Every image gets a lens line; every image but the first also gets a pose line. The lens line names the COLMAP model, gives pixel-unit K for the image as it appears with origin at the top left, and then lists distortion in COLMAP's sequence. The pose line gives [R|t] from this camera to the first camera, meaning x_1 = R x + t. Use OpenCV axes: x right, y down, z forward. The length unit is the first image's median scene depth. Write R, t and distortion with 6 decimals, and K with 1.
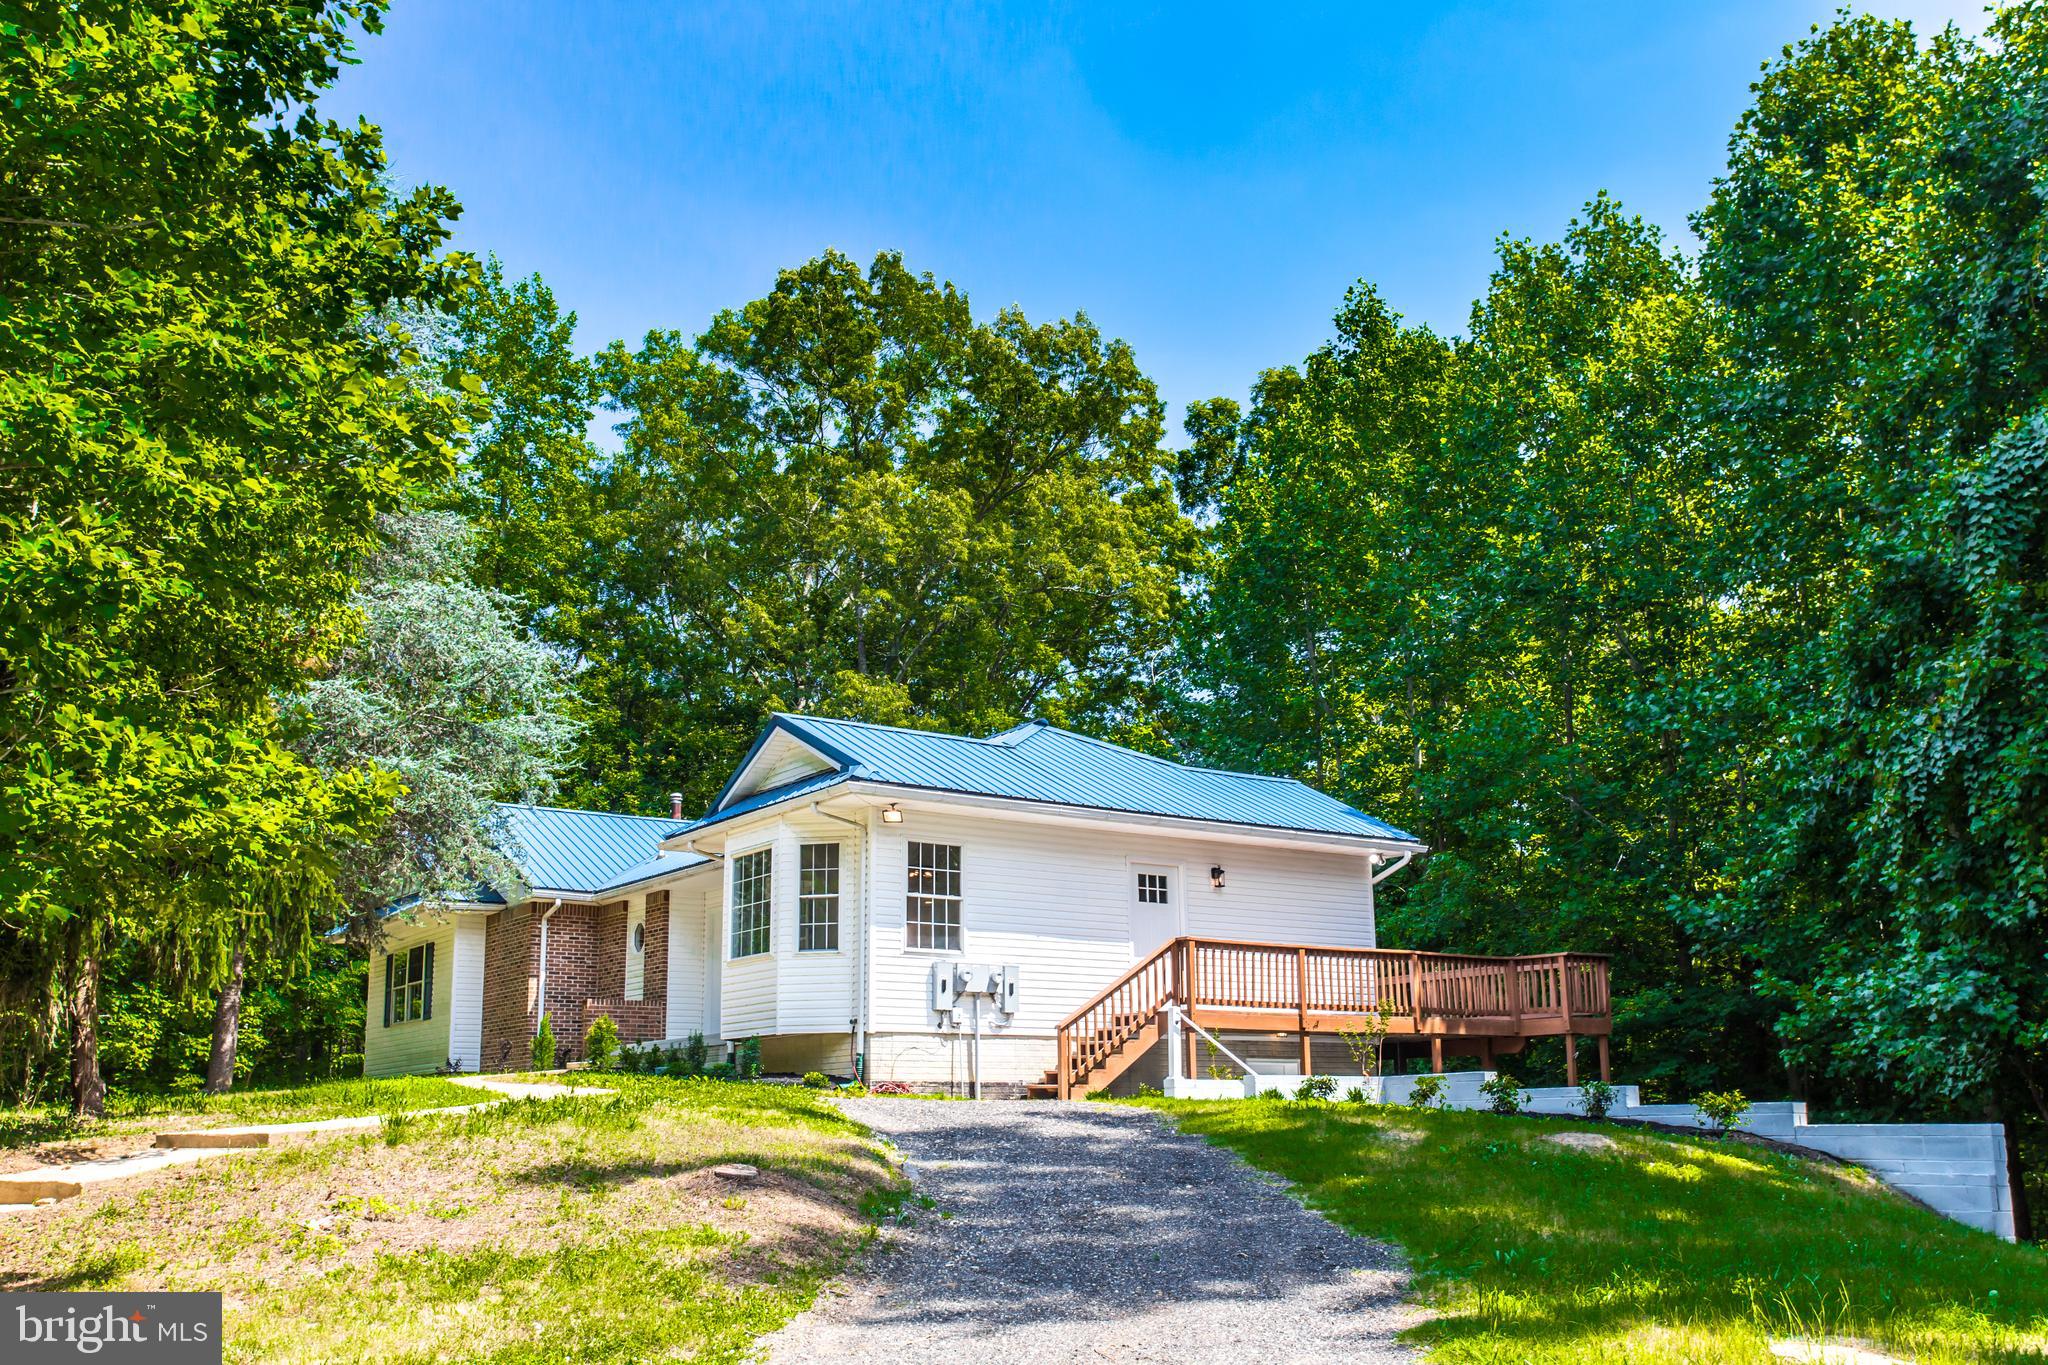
lens RADIAL K [[1988.4, 0, 1020.2], [0, 1988.4, 608.6], [0, 0, 1]] dist [0.019802, -0.001491]
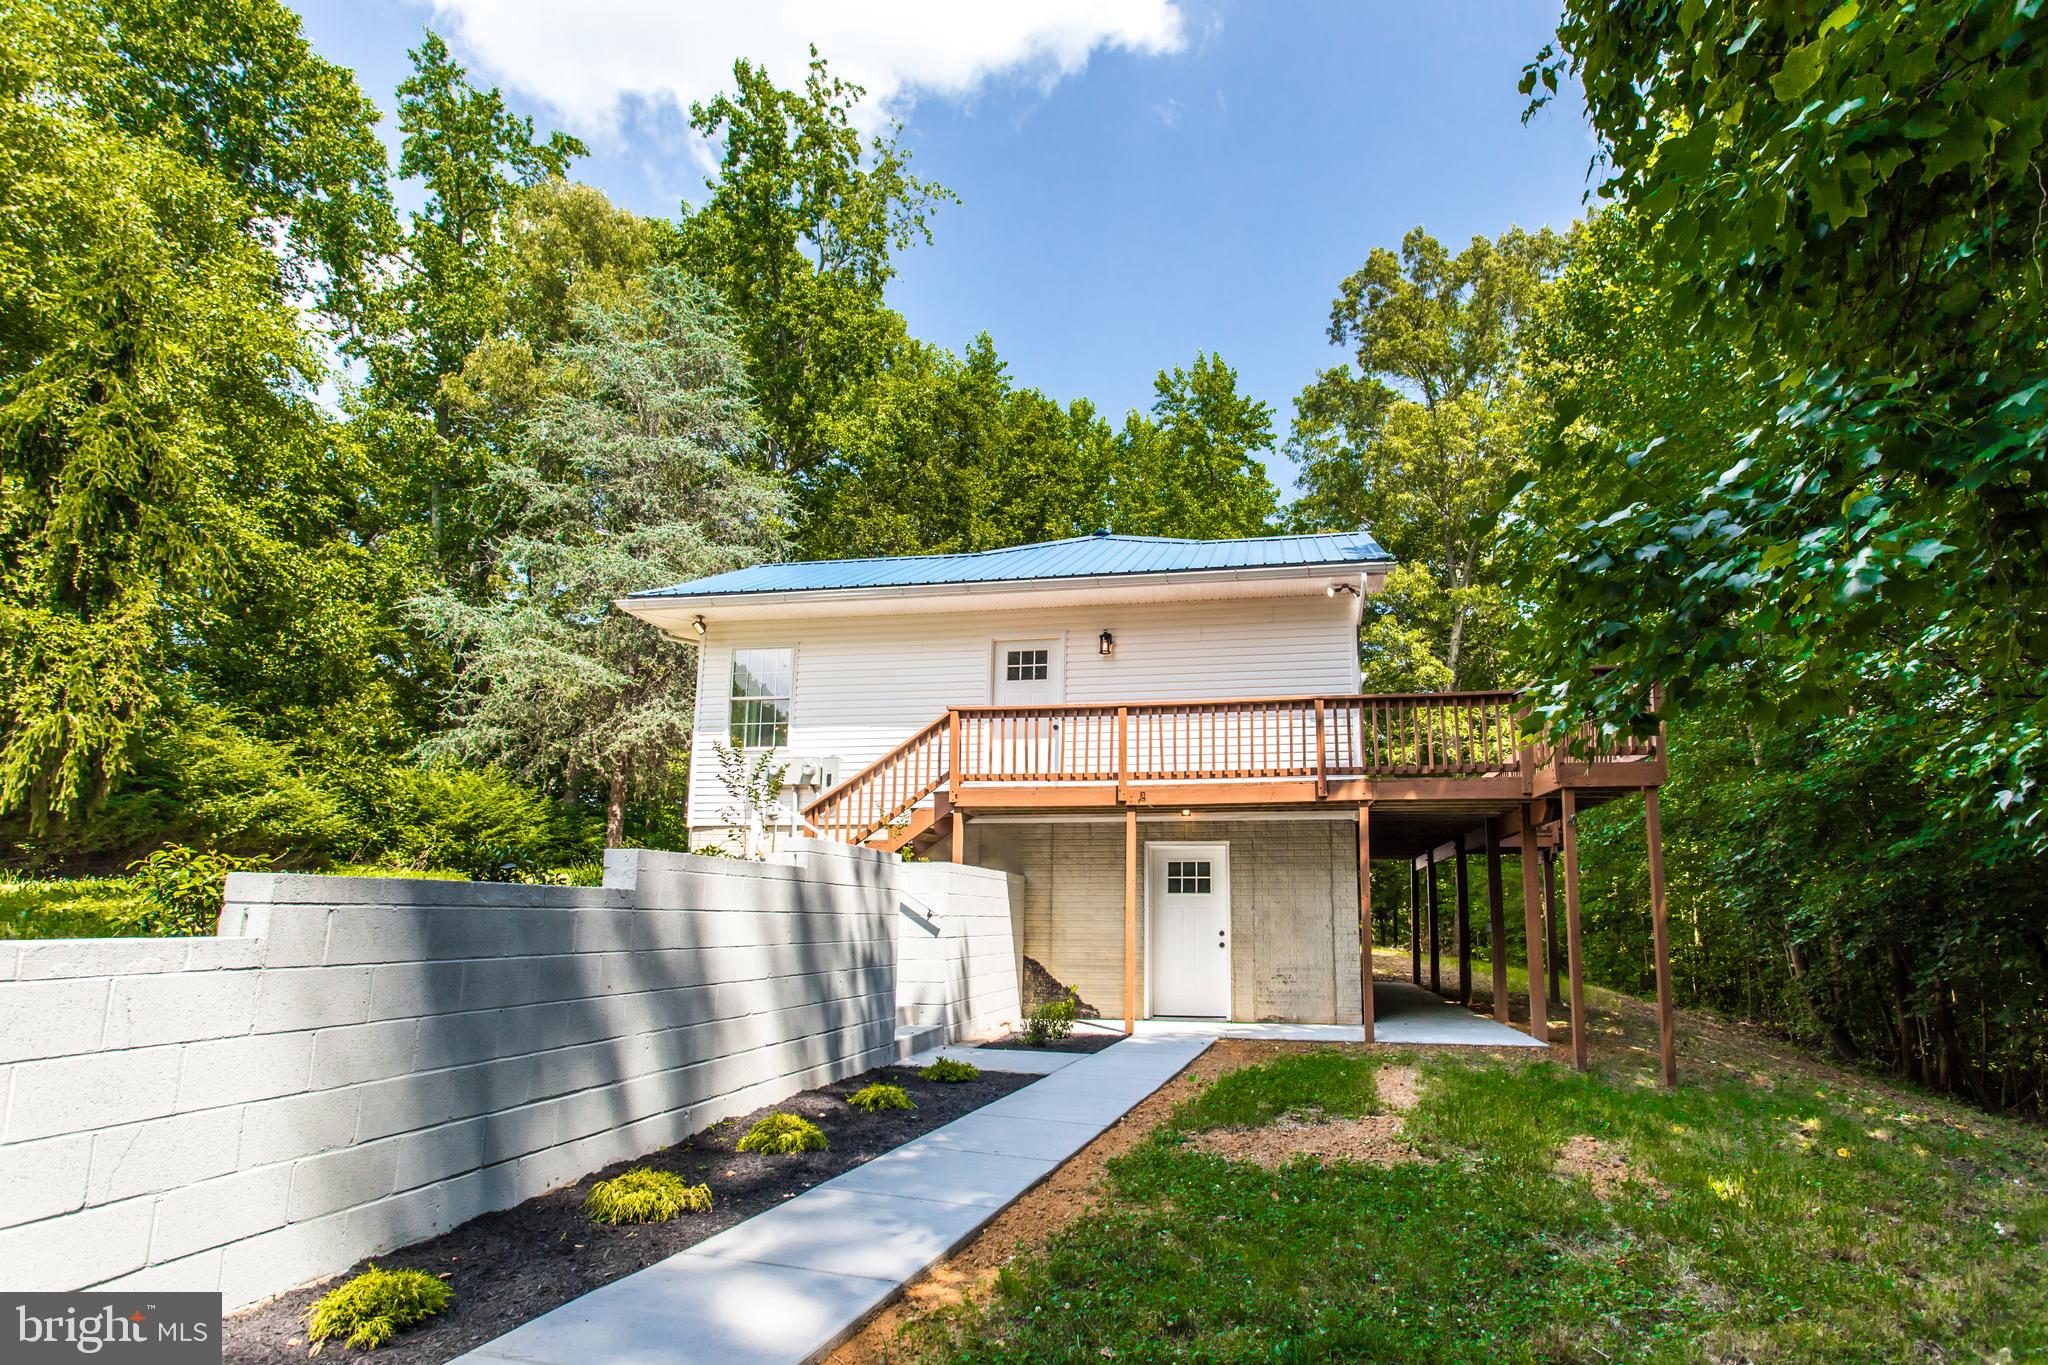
lens RADIAL K [[1035.2, 0, 1108.2], [0, 1035.2, 718.3], [0, 0, 1]] dist [-0.003384, 0.000530]
pose [[0.694783, -0.118366, -0.709412, 0.451549], [0.172047, 0.985080, 0.004138, 0.177122], [0.698338, -0.124927, 0.704782, 0.712894]]
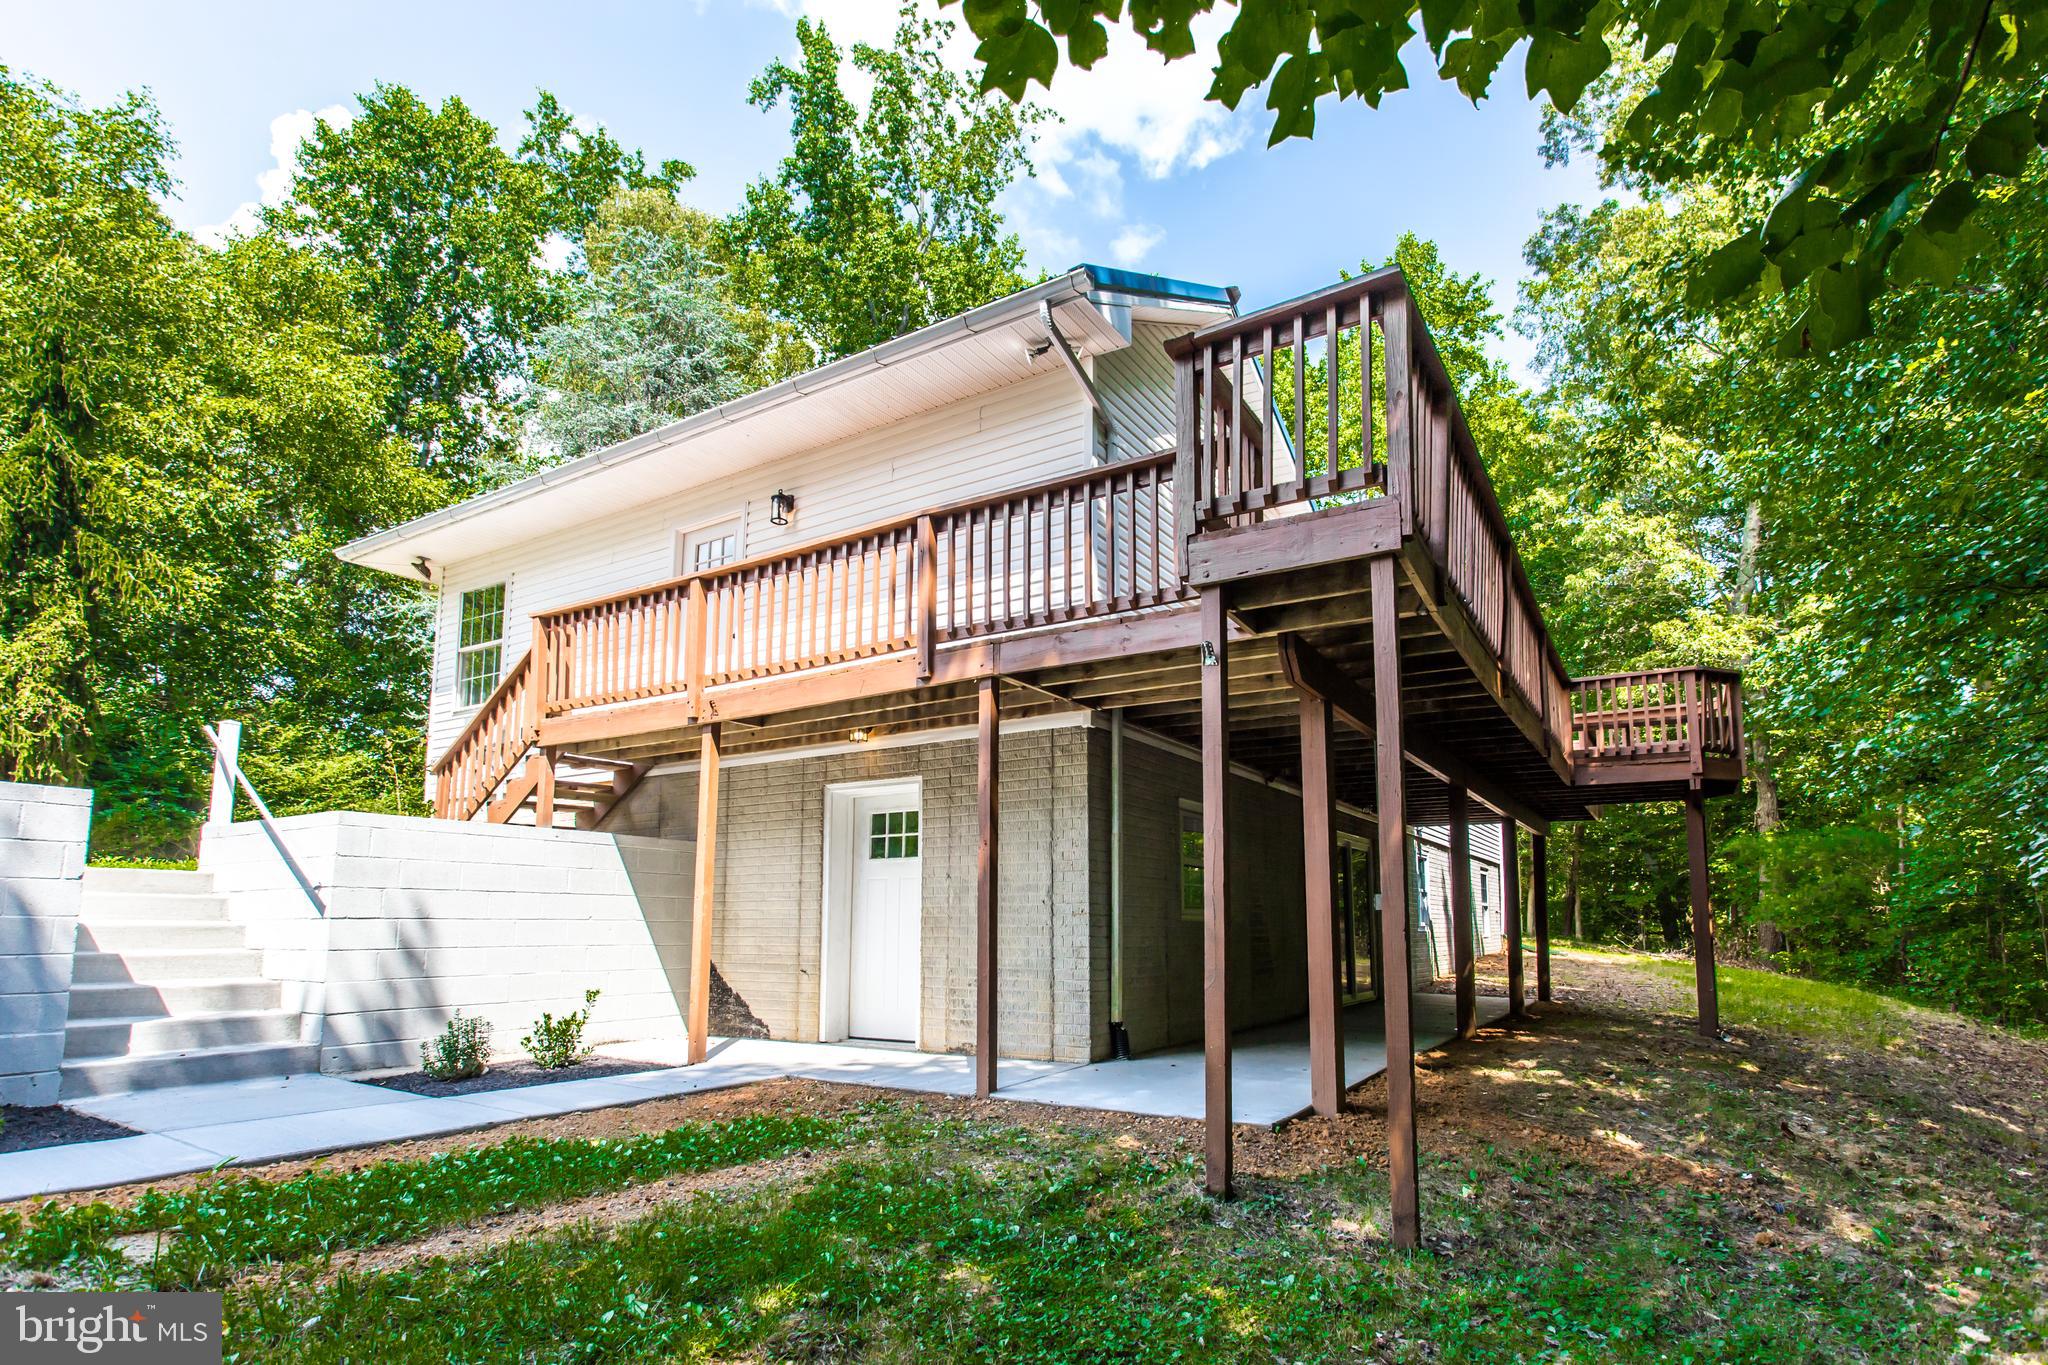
lens RADIAL K [[1041.7, 0, 1046.6], [0, 1041.7, 776.0], [0, 0, 1]] dist [-0.006858, -0.001454]
pose [[0.369502, -0.119047, -0.921573, 0.446609], [0.237592, 0.970897, -0.030157, 0.261050], [0.898342, -0.207815, 0.387033, 0.987896]]
